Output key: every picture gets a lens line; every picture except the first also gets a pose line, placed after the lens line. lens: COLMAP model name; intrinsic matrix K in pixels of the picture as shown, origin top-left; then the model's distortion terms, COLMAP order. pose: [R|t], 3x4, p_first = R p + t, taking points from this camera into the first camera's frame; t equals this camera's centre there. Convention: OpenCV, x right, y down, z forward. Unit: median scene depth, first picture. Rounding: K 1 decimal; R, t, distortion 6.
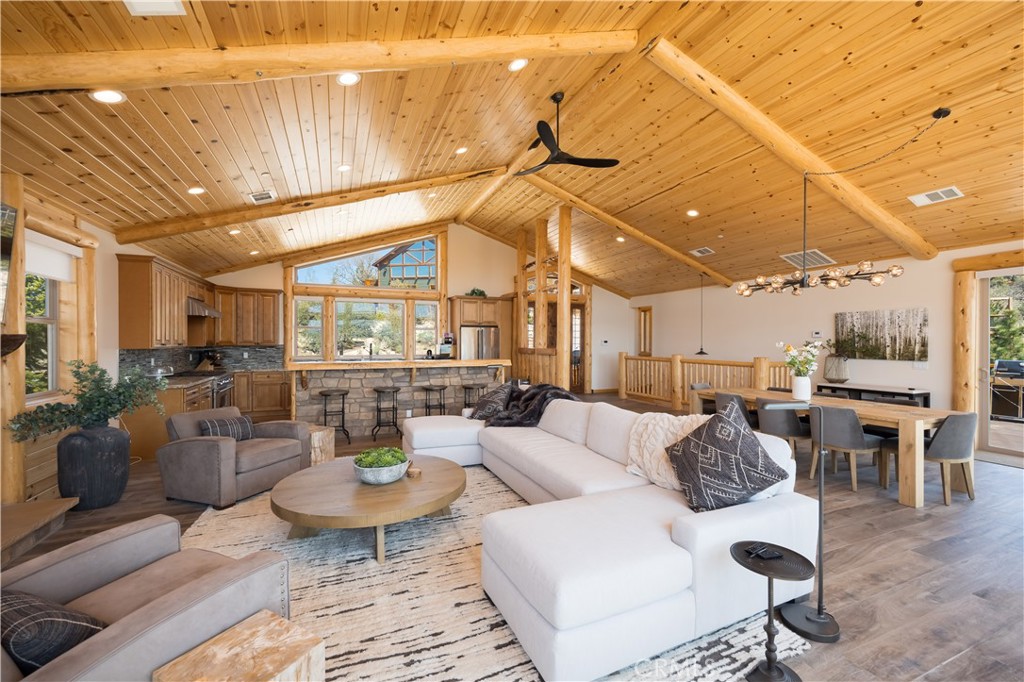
lens RADIAL K [[402.2, 0, 519.4], [0, 402.2, 342.3], [0, 0, 1]] dist [-0.001238, 0.000748]
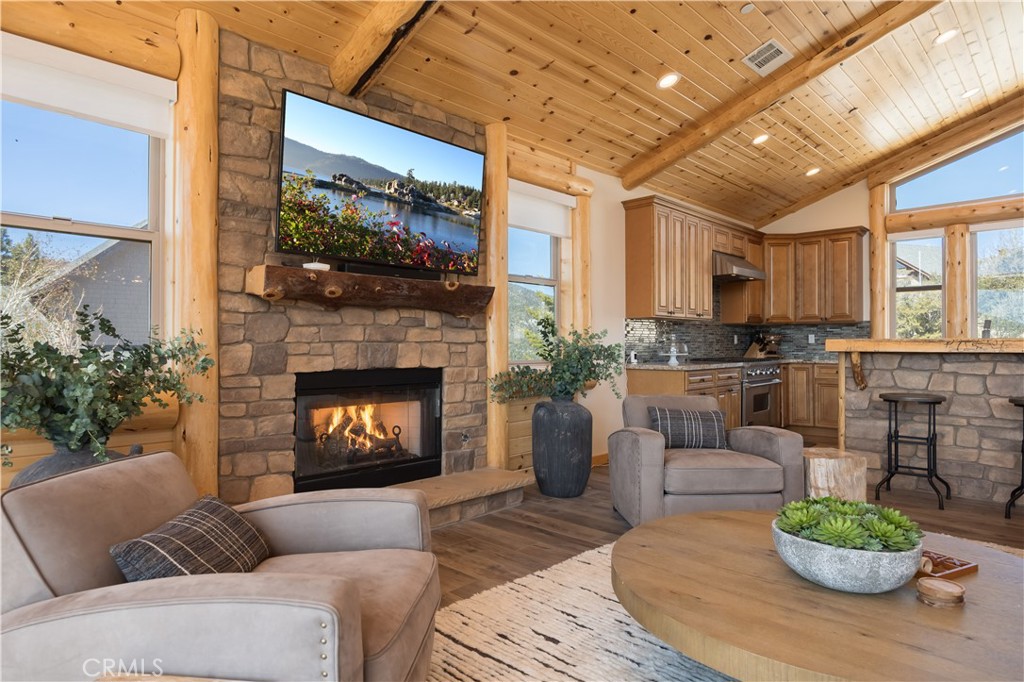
lens RADIAL K [[611.9, 0, 502.0], [0, 611.9, 343.0], [0, 0, 1]] dist [-0.008235, 0.003793]
pose [[0.373256, -0.005898, -0.927710, 0.042883], [0.000859, 0.999982, -0.006012, 0.053500], [0.927728, 0.001447, 0.373254, 0.219880]]
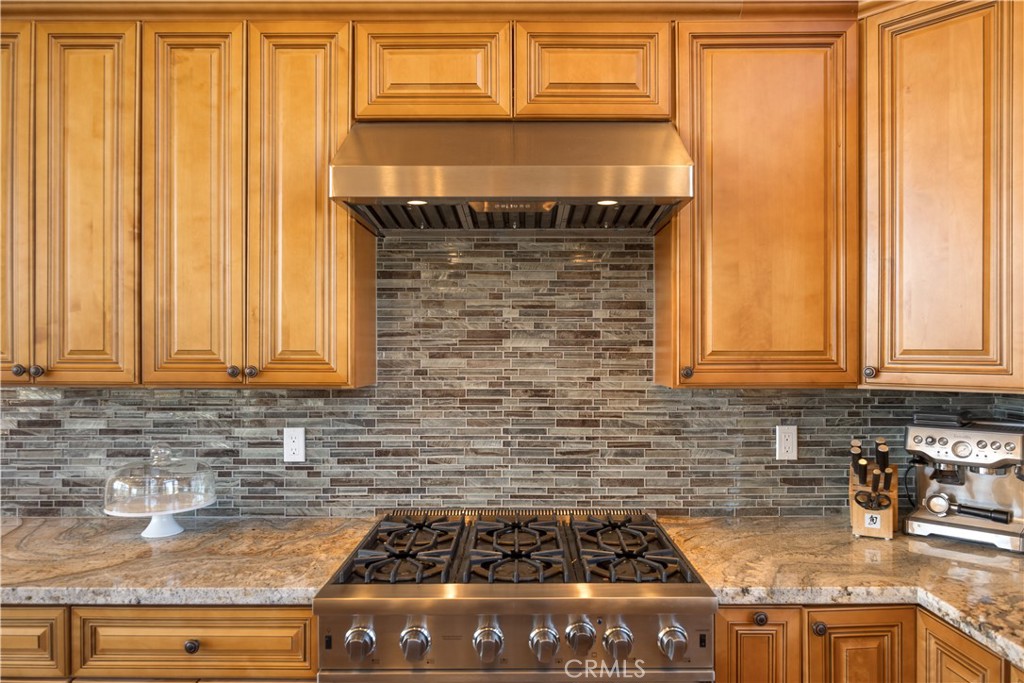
lens RADIAL K [[675.4, 0, 538.0], [0, 675.4, 355.7], [0, 0, 1]] dist [-0.015875, 0.001753]
pose [[-0.414342, 0.004567, -0.910110, -0.519172], [-0.003813, 0.999970, 0.006754, -0.005105], [0.910113, 0.006268, -0.414313, 1.097301]]
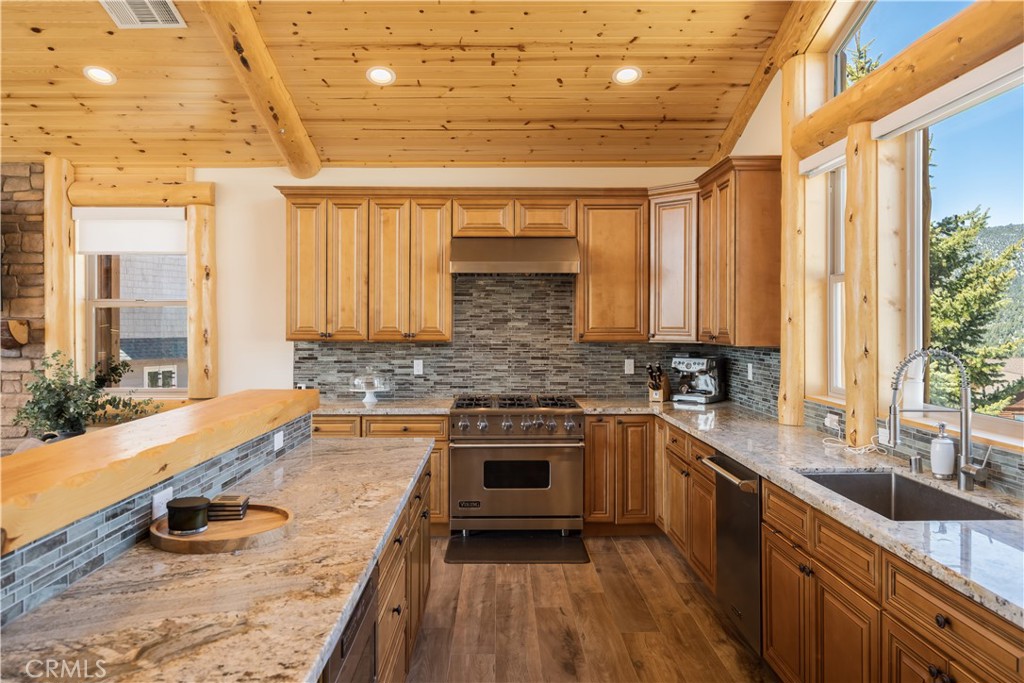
lens RADIAL K [[735.2, 0, 518.3], [0, 735.2, 327.4], [0, 0, 1]] dist [-0.008669, -0.000023]
pose [[-0.408245, 0.003226, -0.912867, -0.043704], [-0.005156, 0.999970, 0.005839, -0.009843], [0.912858, 0.007091, -0.408216, 1.301309]]
